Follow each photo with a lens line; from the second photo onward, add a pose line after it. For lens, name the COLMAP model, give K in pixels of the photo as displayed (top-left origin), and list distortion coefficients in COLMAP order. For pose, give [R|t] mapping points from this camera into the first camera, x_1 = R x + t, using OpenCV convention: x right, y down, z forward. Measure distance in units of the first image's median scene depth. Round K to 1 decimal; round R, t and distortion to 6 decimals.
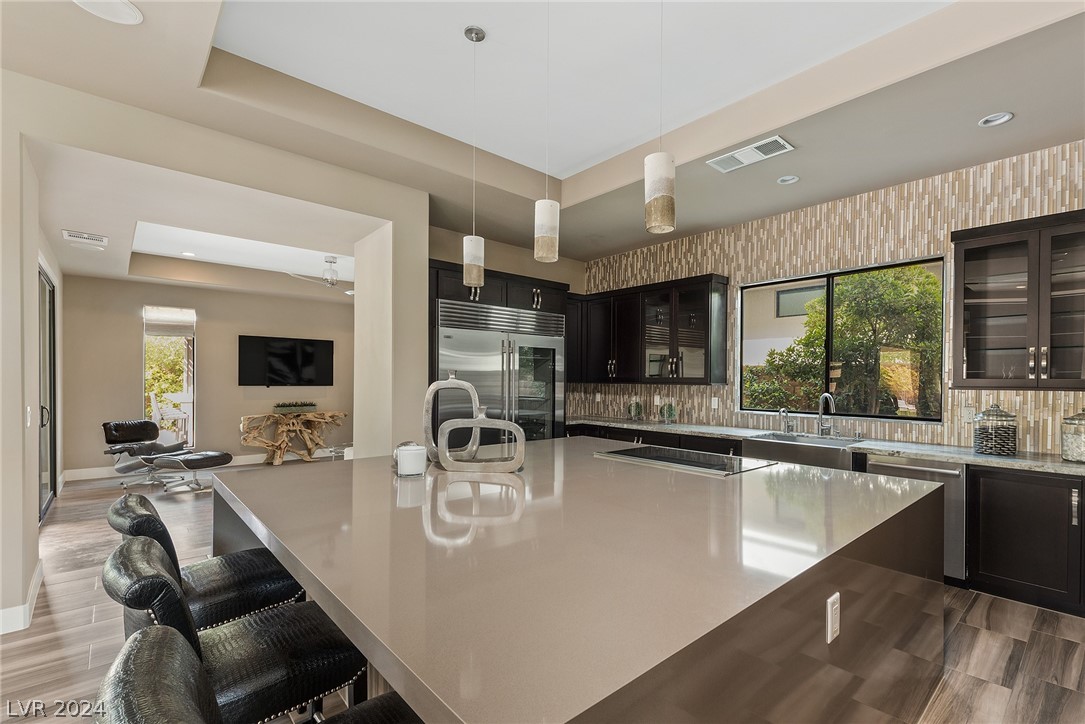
lens RADIAL K [[489.9, 0, 589.6], [0, 489.9, 383.0], [0, 0, 1]] dist [0.004200, -0.001384]
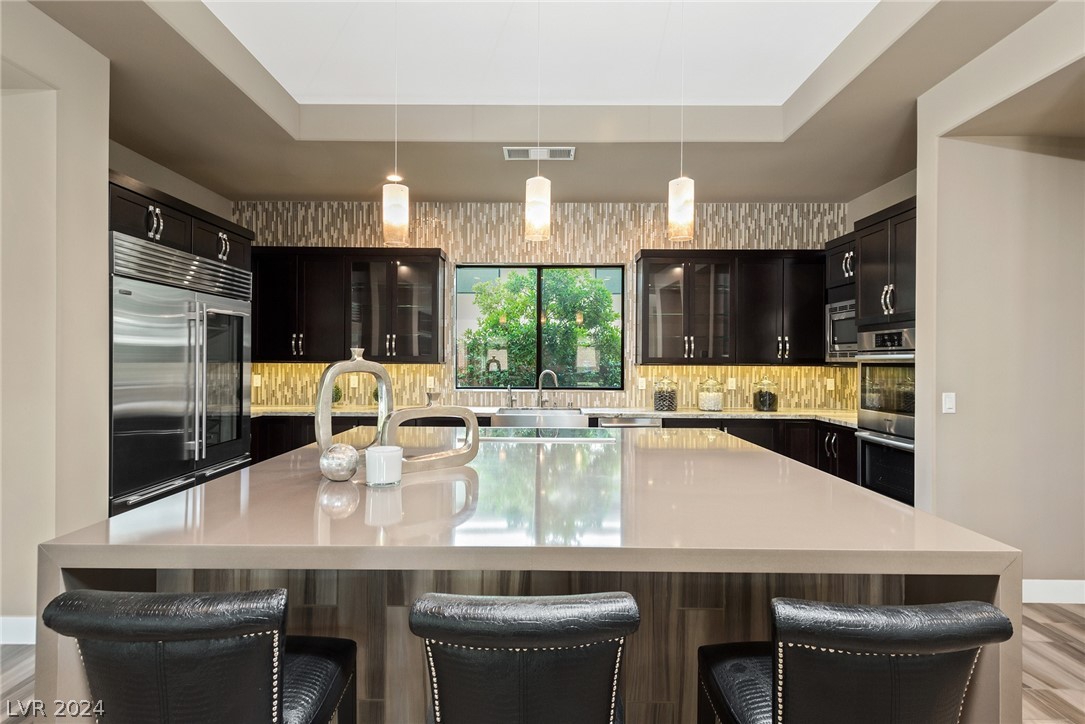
lens RADIAL K [[545.7, 0, 536.1], [0, 545.7, 360.9], [0, 0, 1]] dist [0.018308, -0.000706]
pose [[0.693856, -0.007520, 0.720075, -0.402777], [0.004711, 0.999971, 0.005904, -0.006843], [-0.720098, -0.000704, 0.693872, 0.115551]]
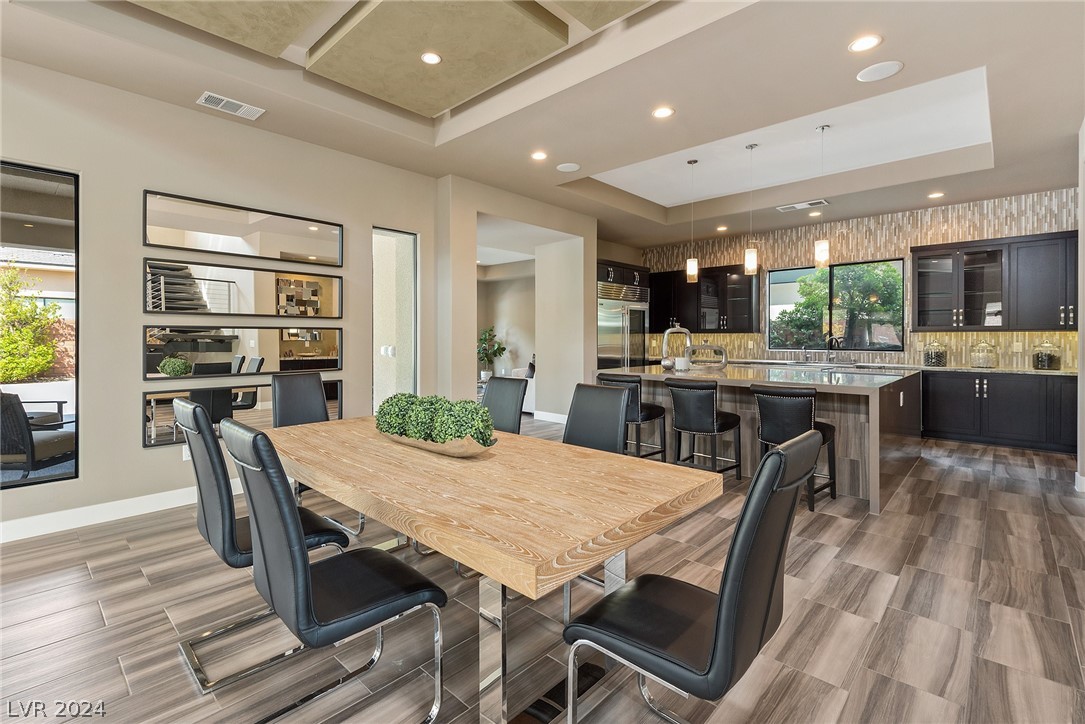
lens RADIAL K [[489.9, 0, 513.2], [0, 489.9, 341.7], [0, 0, 1]] dist [0.004200, -0.001384]
pose [[0.999602, -0.010397, 0.026234, -0.585343], [0.010315, 0.999941, 0.003260, 0.019427], [-0.026266, -0.002989, 0.999651, -0.585041]]
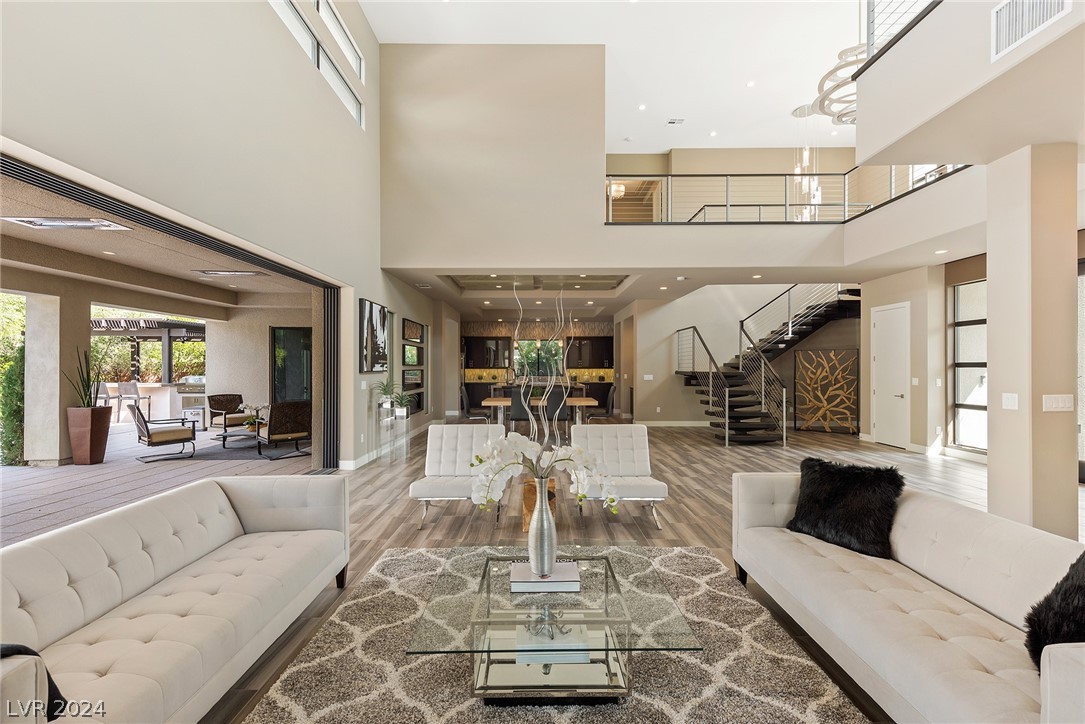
lens RADIAL K [[475.0, 0, 536.7], [0, 475.0, 368.1], [0, 0, 1]] dist [0.008790, -0.000846]
pose [[0.690223, -0.011948, 0.723498, -2.080099], [0.010147, 0.999925, 0.006833, -0.022169], [-0.723525, 0.002625, 0.690293, -1.470198]]
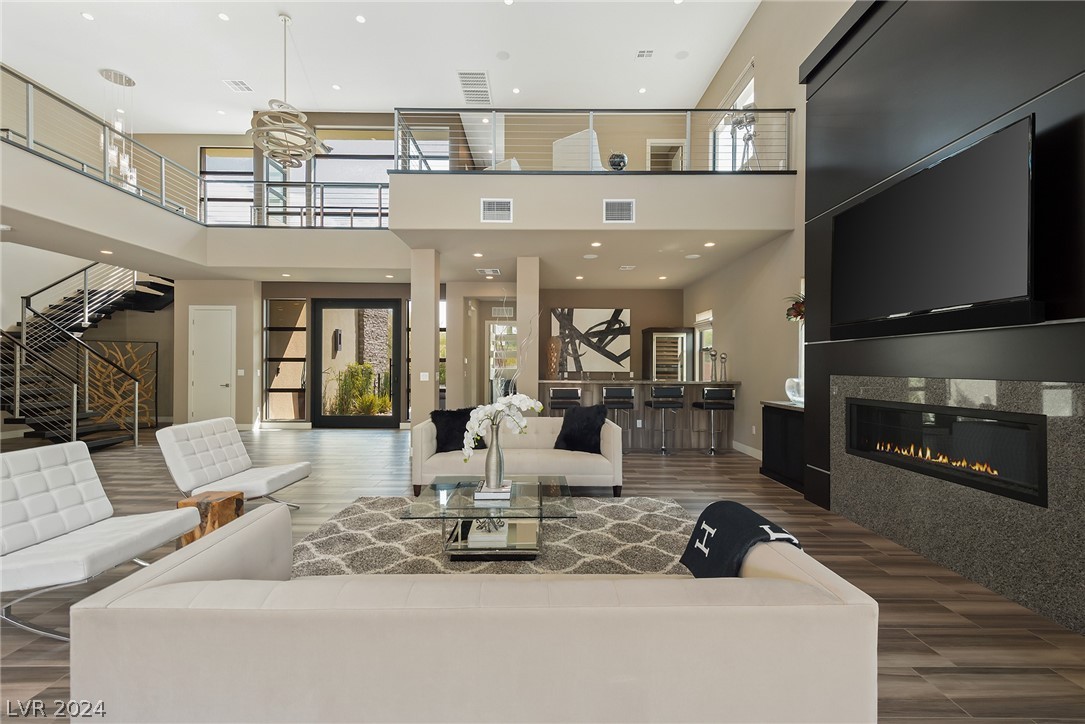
lens RADIAL K [[475.0, 0, 538.3], [0, 475.0, 365.1], [0, 0, 1]] dist [0.008790, -0.000846]
pose [[-0.732918, -0.009815, 0.680246, -2.261909], [-0.008744, 0.999949, 0.005007, -0.003661], [-0.680261, -0.002278, -0.732967, -0.686702]]
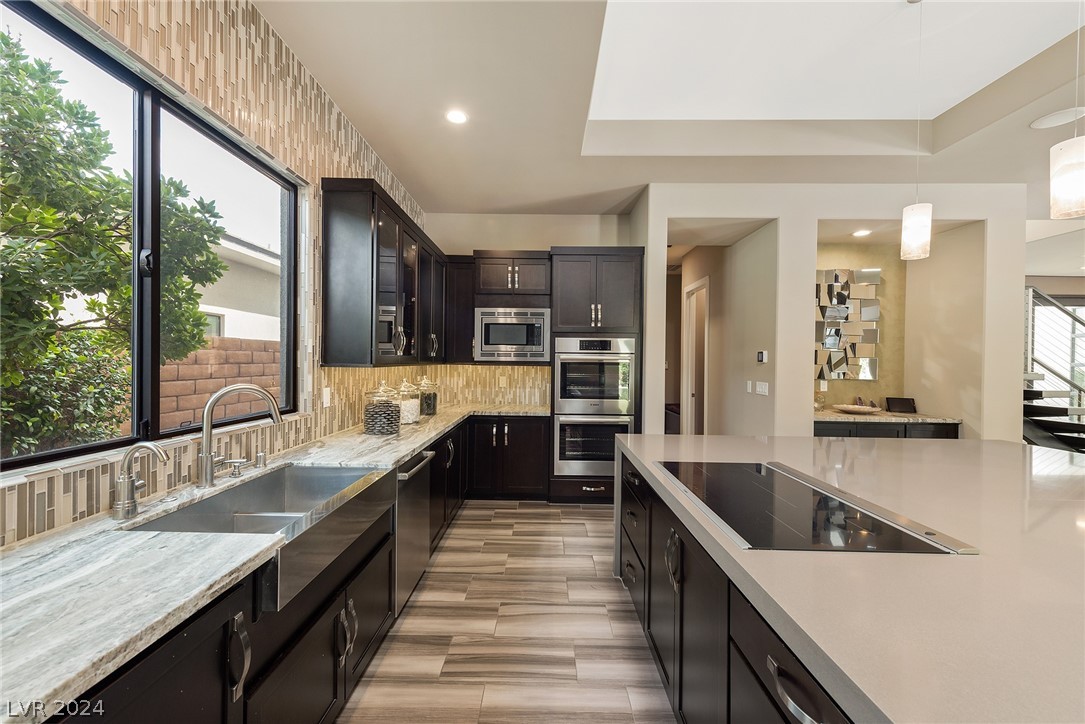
lens RADIAL K [[422.2, 0, 531.8], [0, 422.2, 367.2], [0, 0, 1]] dist [0.003481, 0.000081]
pose [[-0.698851, -0.025684, 0.714806, 0.013225], [-0.012089, 0.999636, 0.024098, -0.005157], [-0.715165, 0.008200, -0.698908, 0.947153]]
